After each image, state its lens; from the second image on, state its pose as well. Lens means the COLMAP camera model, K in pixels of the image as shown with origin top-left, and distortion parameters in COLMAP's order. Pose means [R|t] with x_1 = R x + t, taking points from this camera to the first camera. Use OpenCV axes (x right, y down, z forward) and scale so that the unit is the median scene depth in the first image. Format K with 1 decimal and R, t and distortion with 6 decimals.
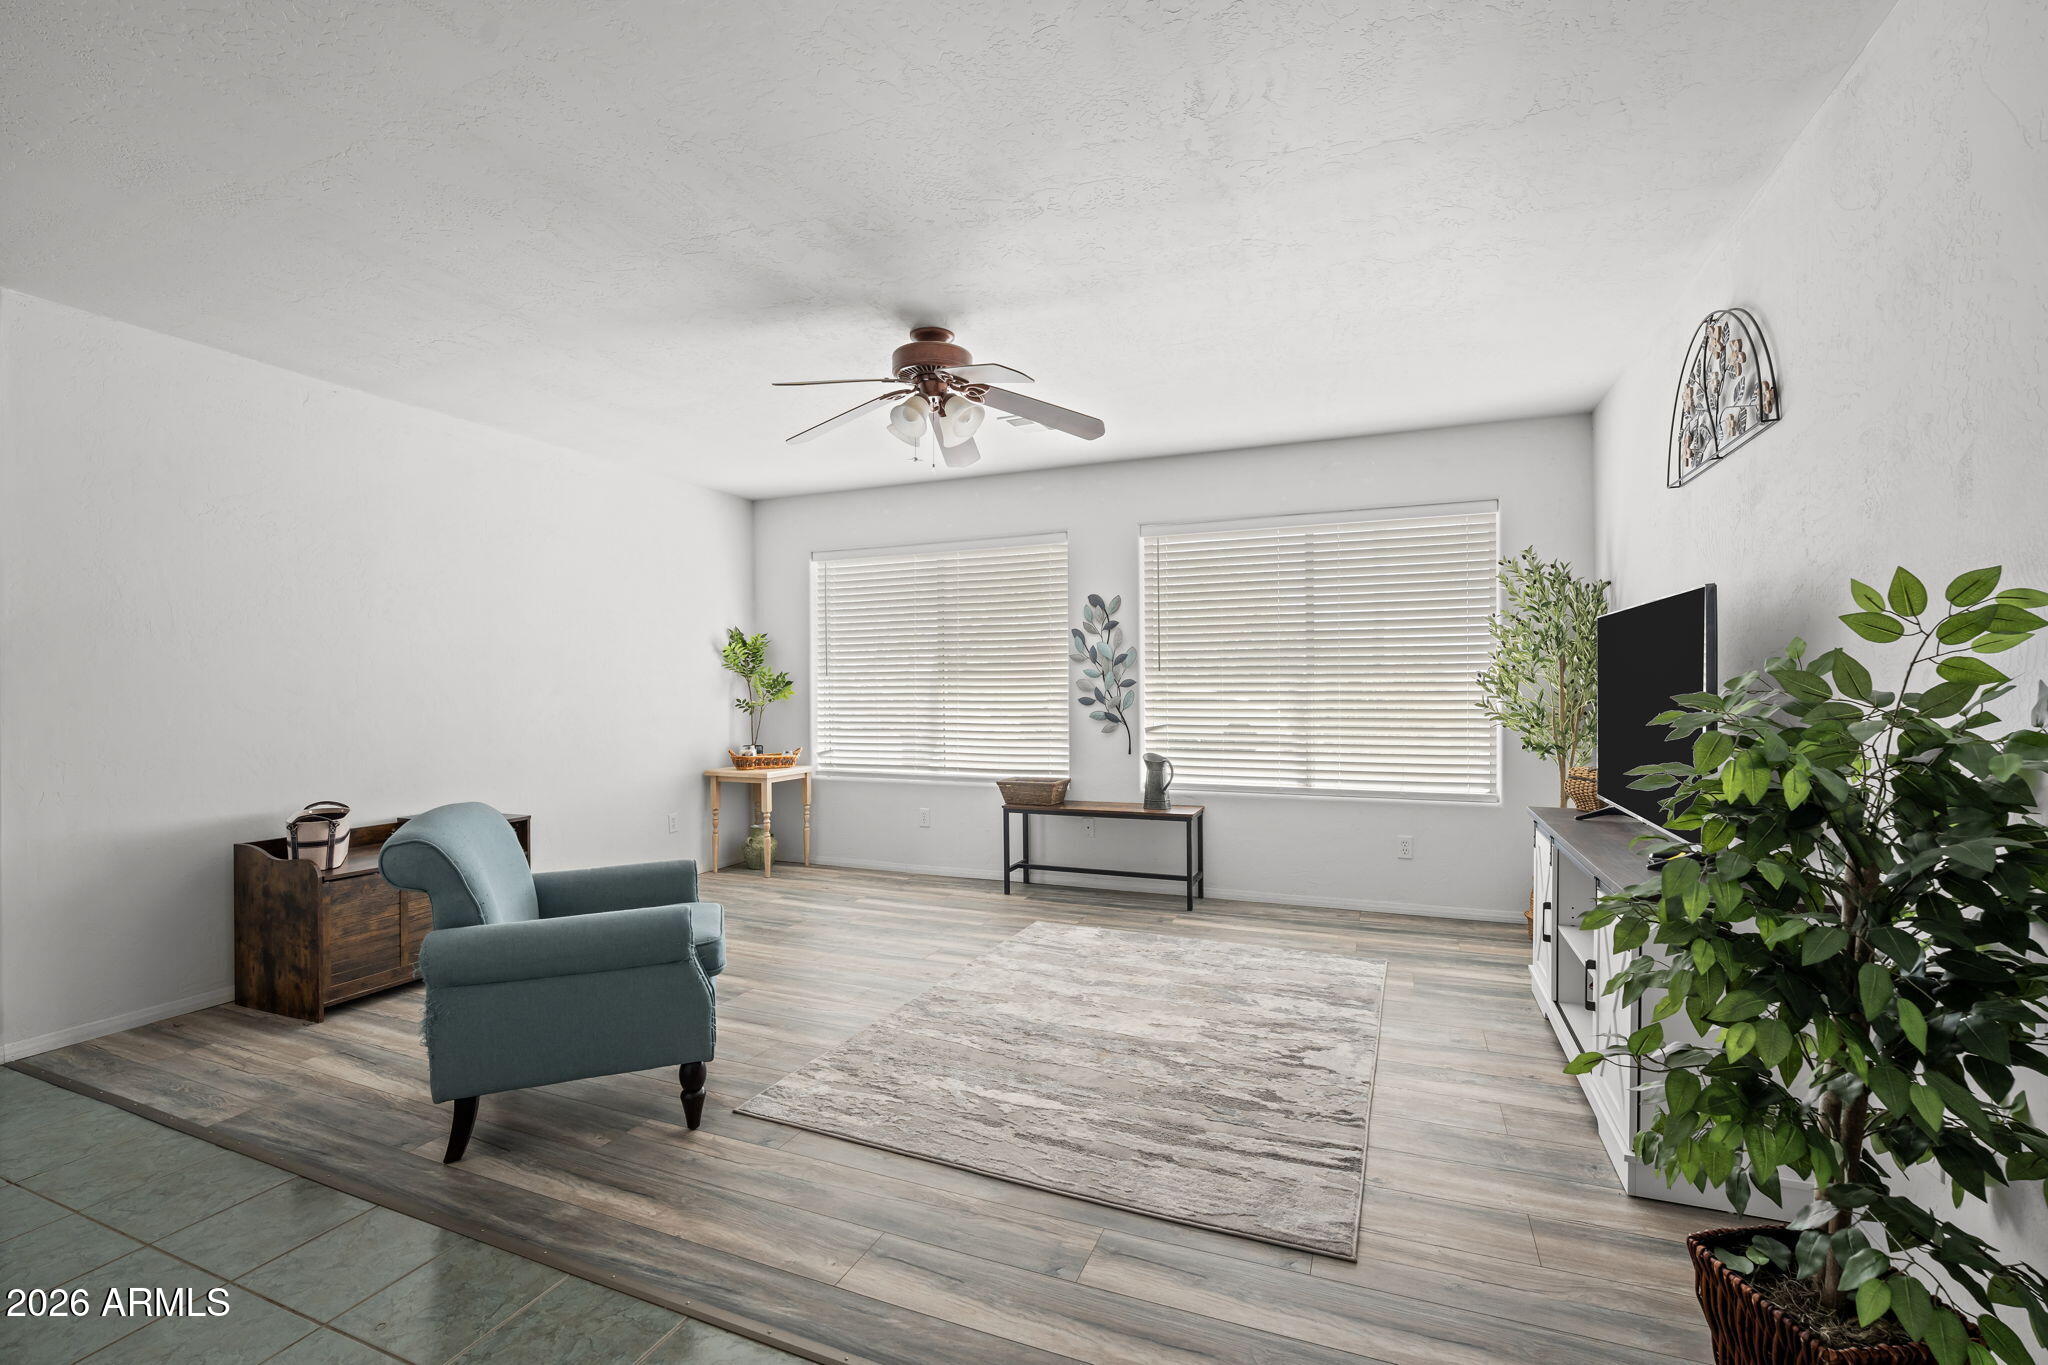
lens RADIAL K [[892.3, 0, 1024.0], [0, 892.3, 682.5], [0, 0, 1]] dist [-0.018064, 0.000089]
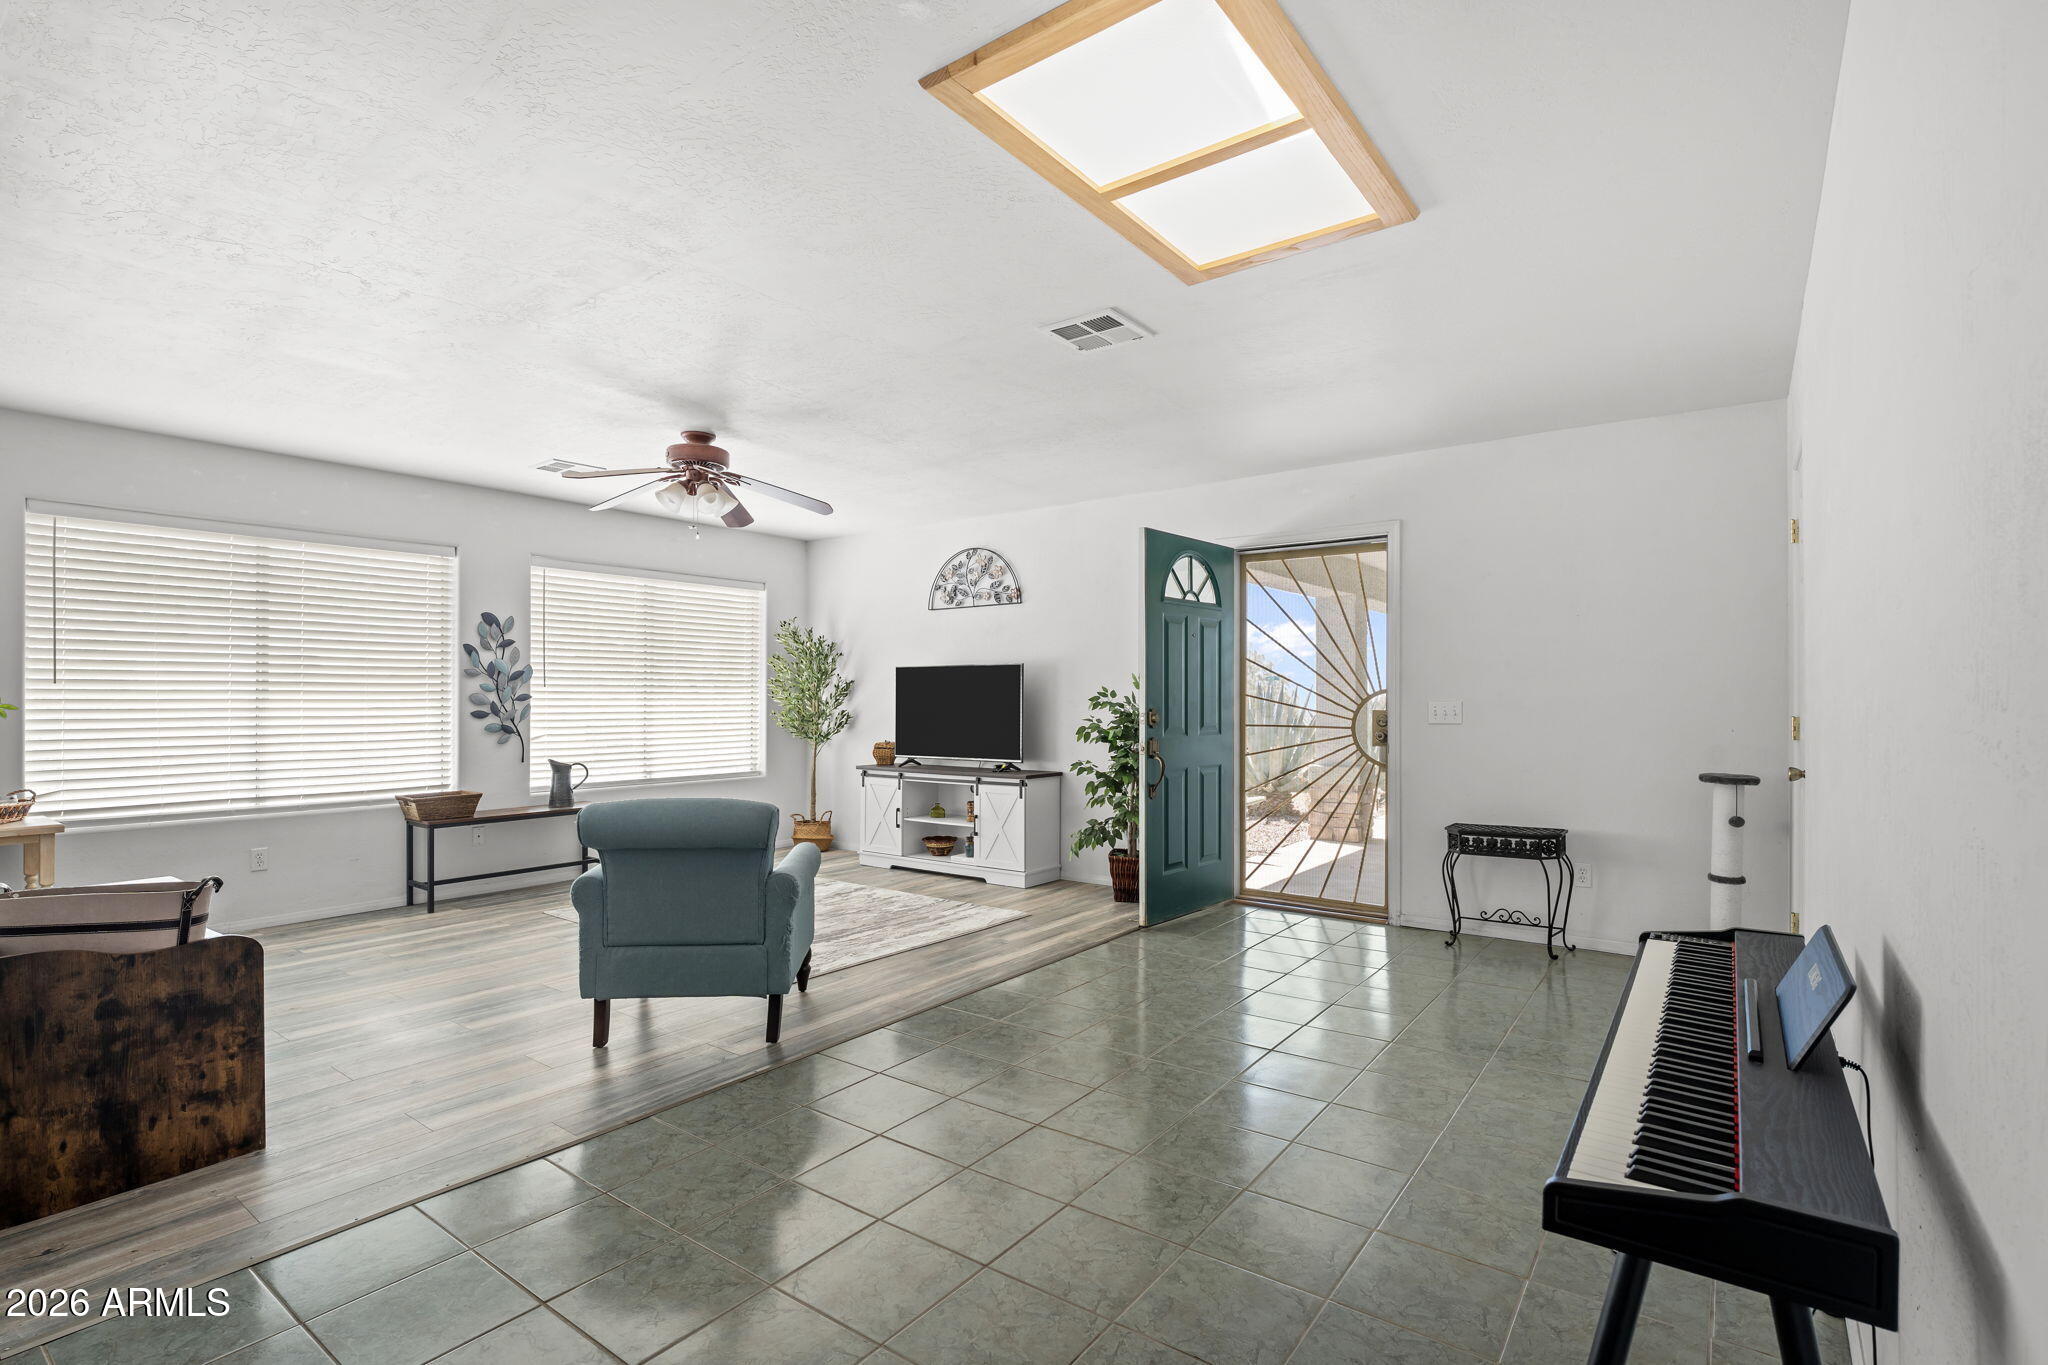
lens RADIAL K [[972.7, 0, 1025.1], [0, 972.7, 687.4], [0, 0, 1]] dist [-0.008772, 0.000141]
pose [[0.241064, 0.016732, 0.970365, -0.913248], [-0.002522, 0.999859, -0.016614, 0.006896], [-0.970506, 0.001558, 0.241072, 0.114235]]
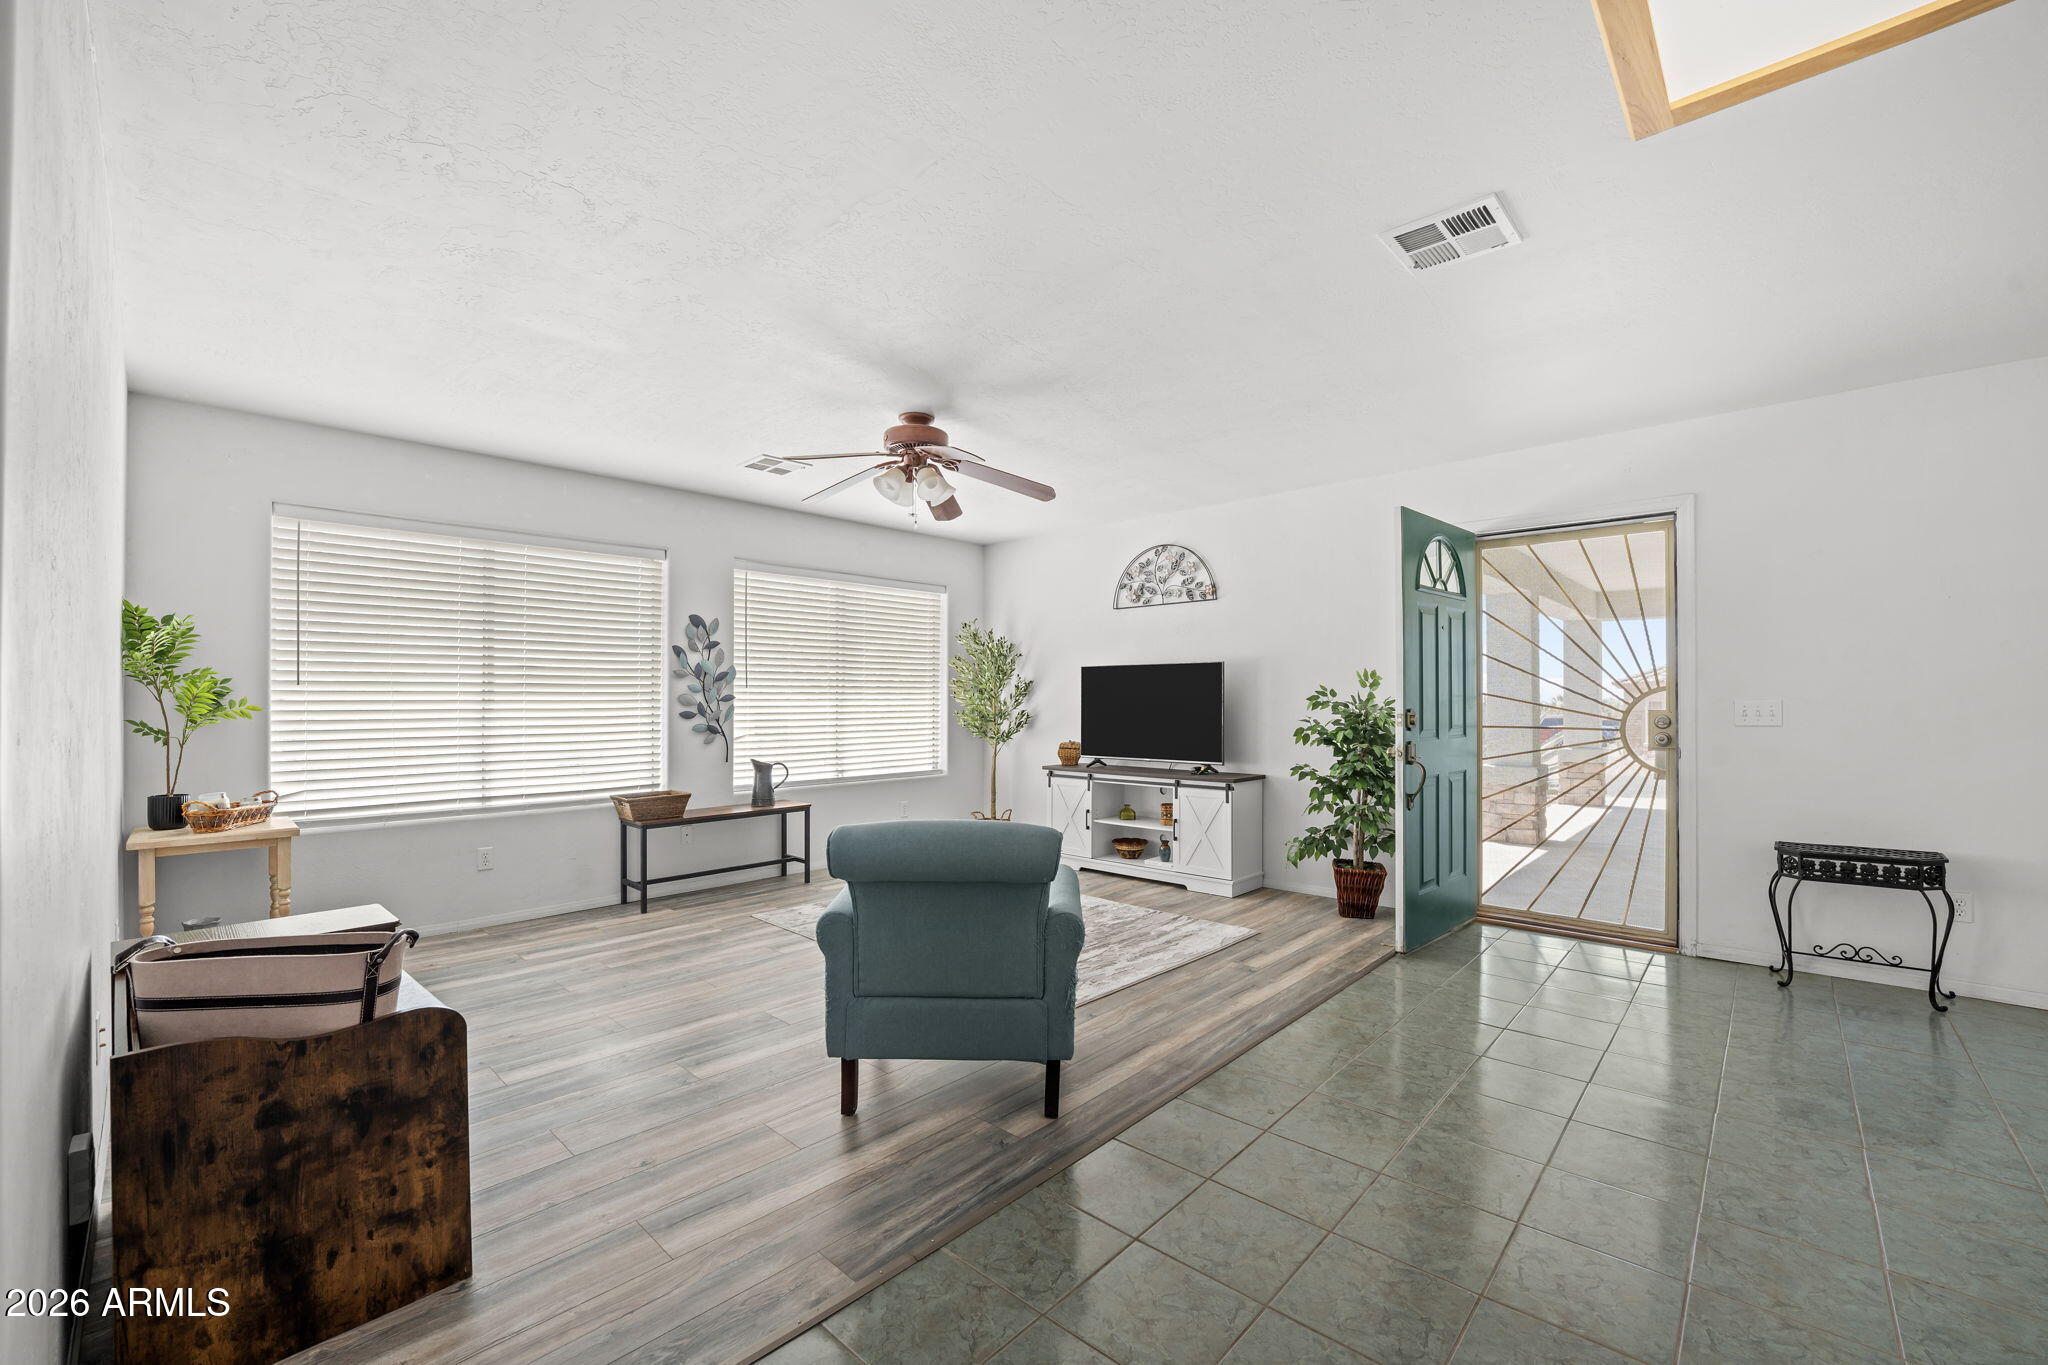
lens RADIAL K [[840.1, 0, 1024.0], [0, 840.1, 682.5], [0, 0, 1]] dist [-0.025810, 0.002110]
pose [[0.344718, 0.022901, 0.938427, -0.753437], [-0.000859, 0.999710, -0.024081, 0.006296], [-0.938706, 0.007495, 0.344638, 0.297604]]
